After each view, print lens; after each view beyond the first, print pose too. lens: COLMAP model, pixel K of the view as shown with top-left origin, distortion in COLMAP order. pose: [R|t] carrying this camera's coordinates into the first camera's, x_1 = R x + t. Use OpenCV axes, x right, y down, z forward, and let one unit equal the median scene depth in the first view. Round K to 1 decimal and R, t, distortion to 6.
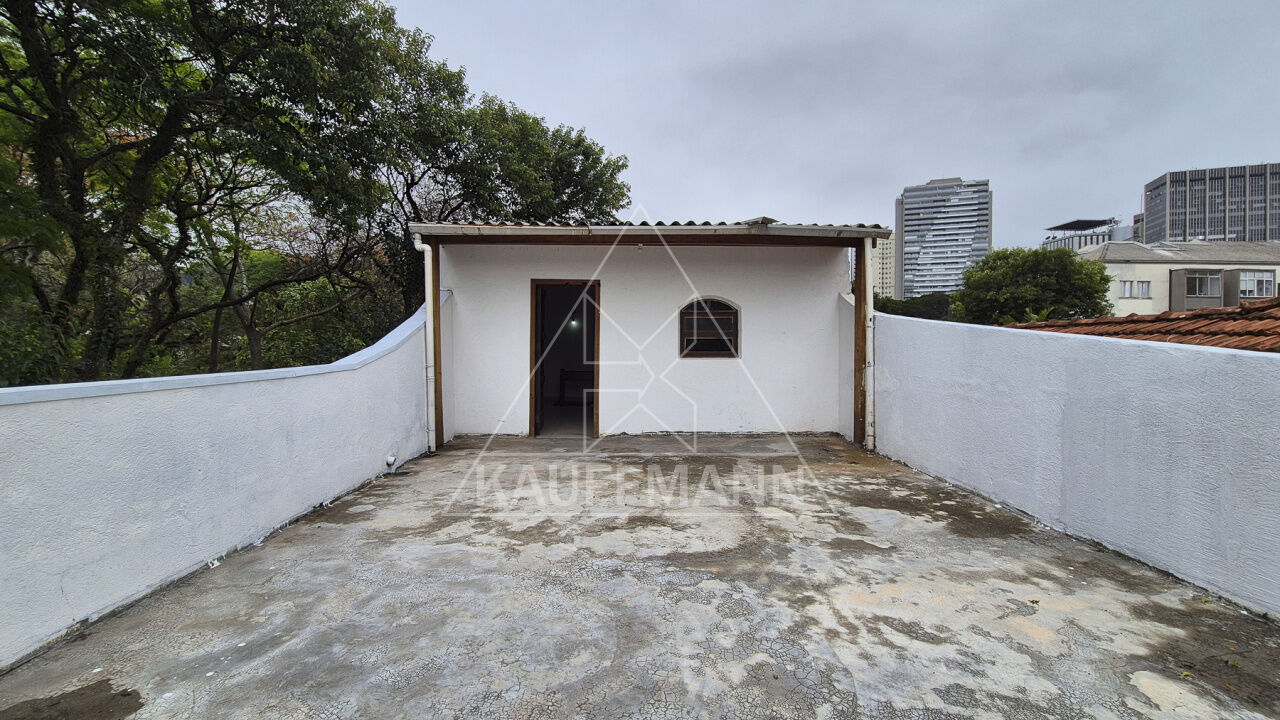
lens RADIAL K [[526.7, 0, 637.5], [0, 526.7, 363.2], [0, 0, 1]] dist [-0.000470, -0.000095]
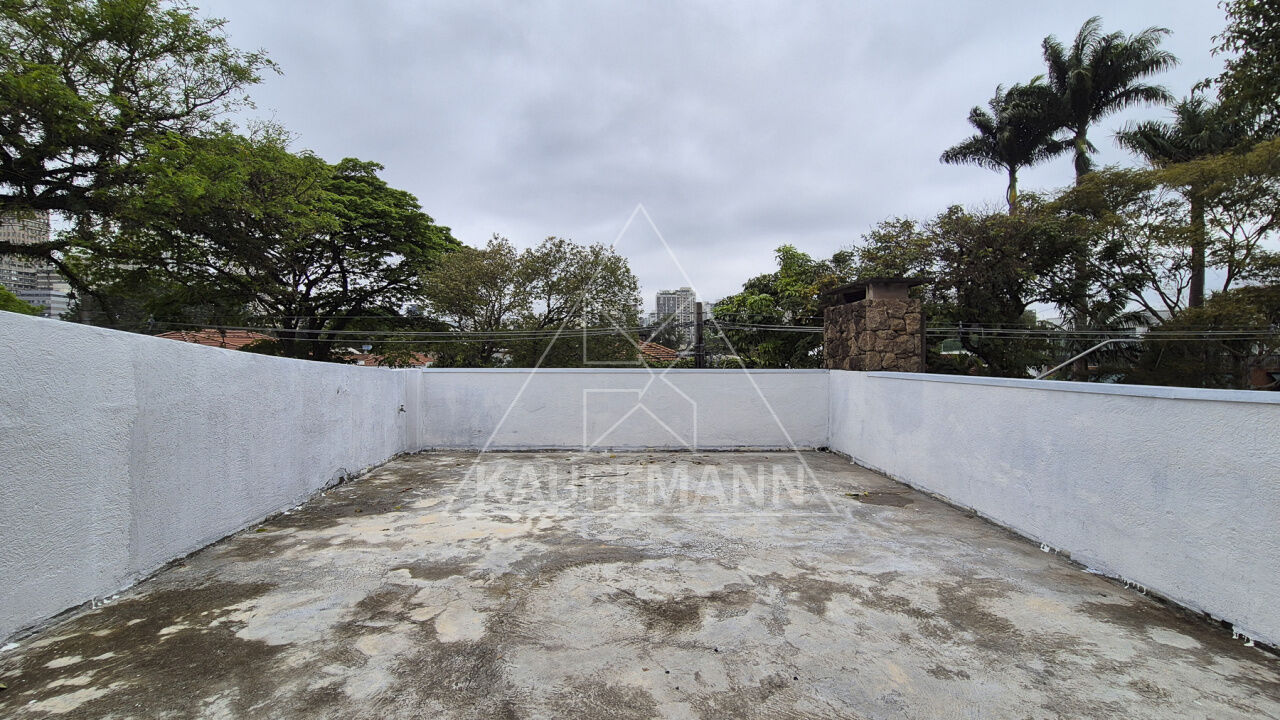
lens RADIAL K [[590.7, 0, 655.9], [0, 590.7, 359.5], [0, 0, 1]] dist [0.001874, 0.000045]
pose [[-0.998227, -0.008966, -0.058834, 0.086146], [-0.011152, 0.999255, 0.036935, -0.049583], [0.058459, 0.037526, -0.997584, 1.795059]]
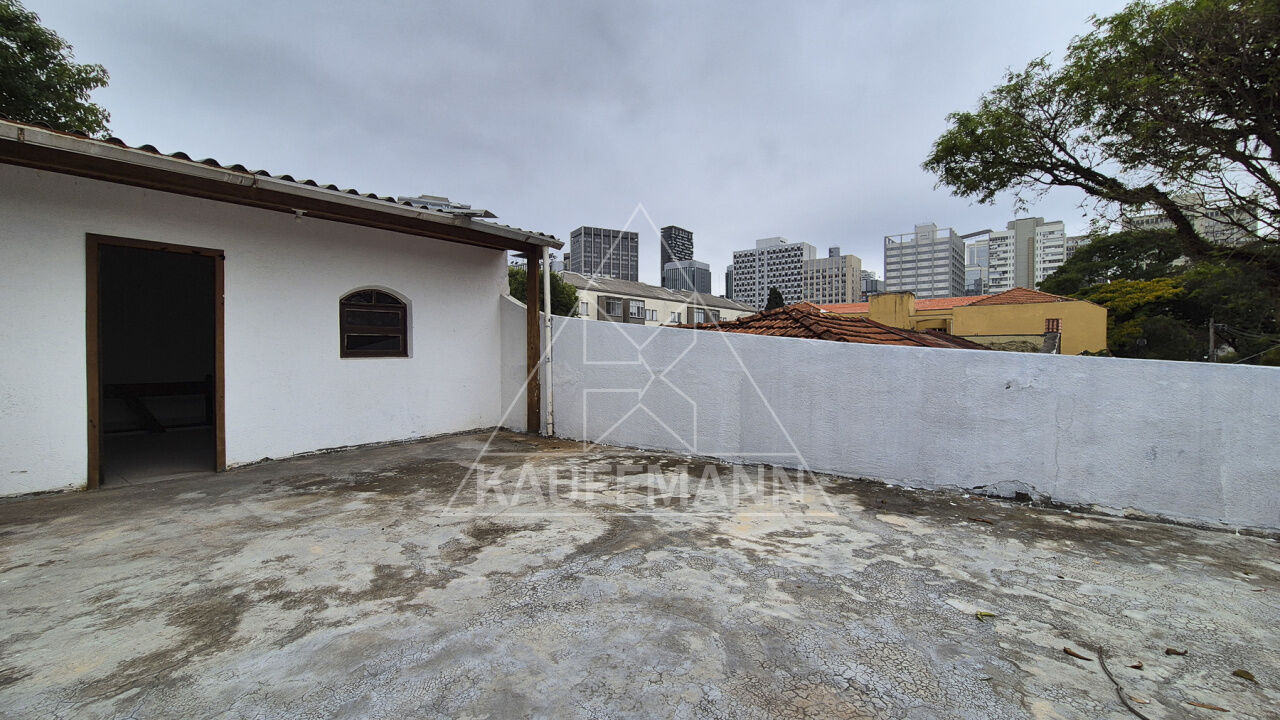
lens RADIAL K [[527.0, 0, 618.6], [0, 527.0, 377.7], [0, 0, 1]] dist [-0.002685, -0.000155]
pose [[0.655109, -0.042836, 0.754319, -0.524343], [0.028597, 0.999082, 0.031899, 0.014193], [-0.754993, 0.000674, 0.655733, 0.257534]]
